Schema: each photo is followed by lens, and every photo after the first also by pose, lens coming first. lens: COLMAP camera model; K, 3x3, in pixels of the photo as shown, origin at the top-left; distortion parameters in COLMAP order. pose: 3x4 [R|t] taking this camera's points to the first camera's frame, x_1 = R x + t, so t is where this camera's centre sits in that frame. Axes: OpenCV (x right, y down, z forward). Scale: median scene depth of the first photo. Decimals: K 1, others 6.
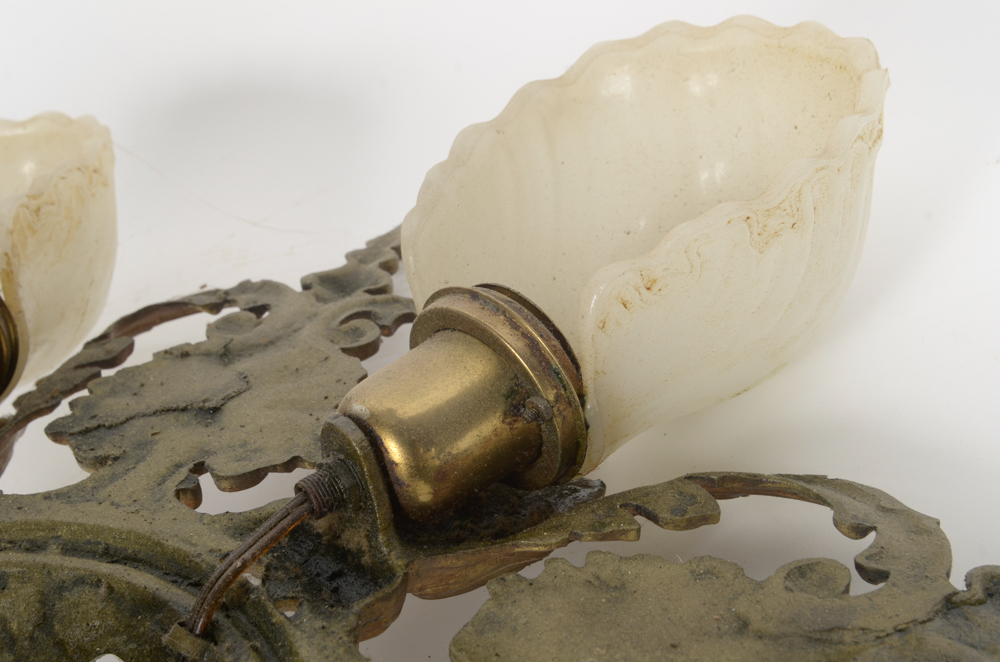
lens RADIAL K [[1446.0, 0, 500.0], [0, 1446.0, 328.6], [0, 0, 1]] dist [0.018377, 0.000000]
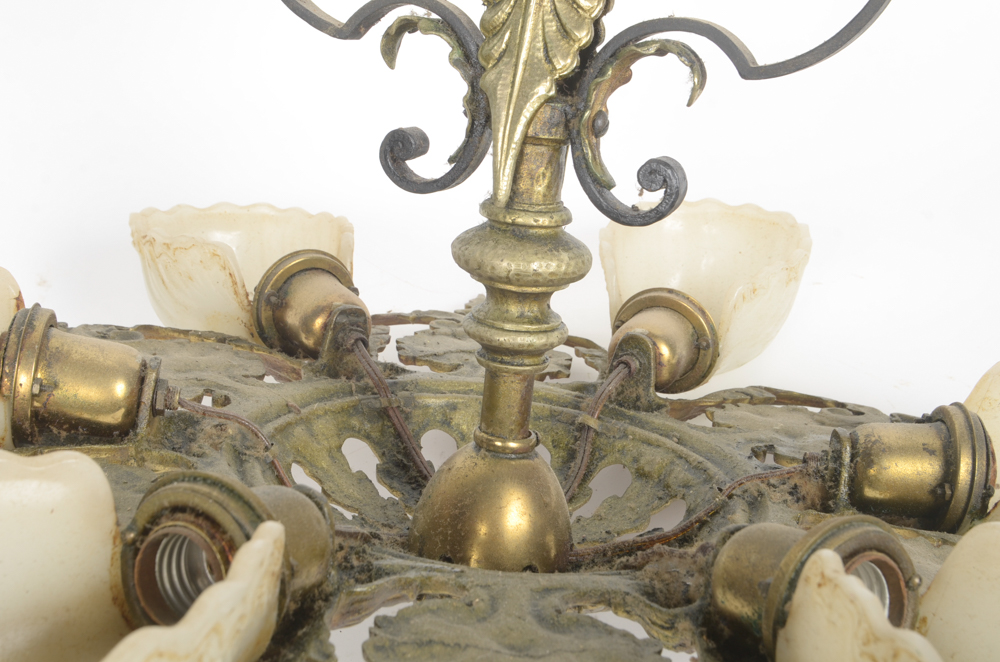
lens RADIAL K [[1446.0, 0, 504.0], [0, 1446.0, 336.8], [0, 0, 1]] dist [0.018377, 0.000000]
pose [[0.887932, 0.121296, 0.443694, -1.175827], [-0.022690, 0.974980, -0.221131, 0.521397], [-0.459415, 0.186281, 0.868468, -0.722620]]
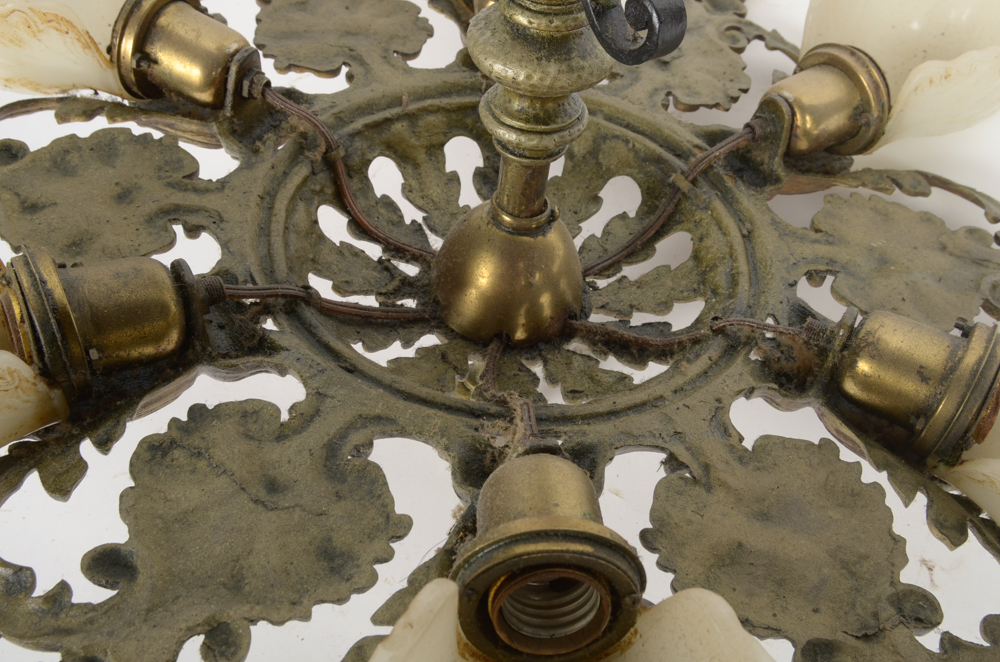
lens RADIAL K [[1063.2, 0, 503.2], [0, 1063.2, 331.2], [0, 0, 1]] dist [-0.051410, 0.000000]
pose [[0.962254, 0.261700, 0.074694, -0.482271], [-0.271850, 0.911367, 0.309042, 0.008434], [0.012802, -0.317683, 0.948111, -0.479264]]
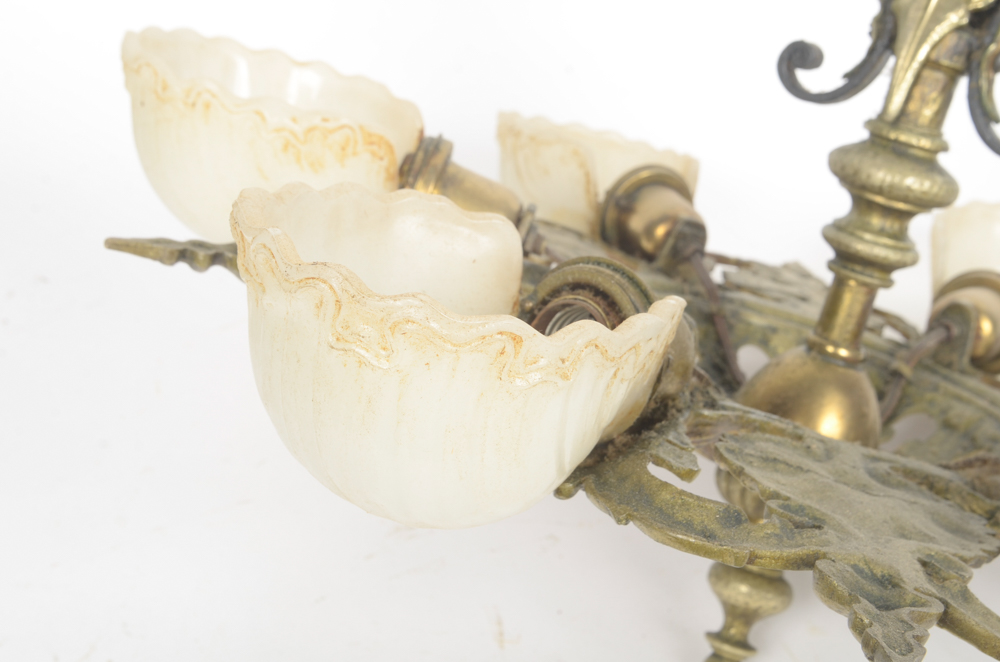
lens RADIAL K [[1446.0, 0, 504.9], [0, 1446.0, 329.2], [0, 0, 1]] dist [0.018377, 0.000000]
pose [[0.893261, 0.332865, 0.302134, -1.319159], [-0.264467, 0.932607, -0.245565, 0.788137], [-0.363512, 0.139449, 0.921093, -0.727324]]
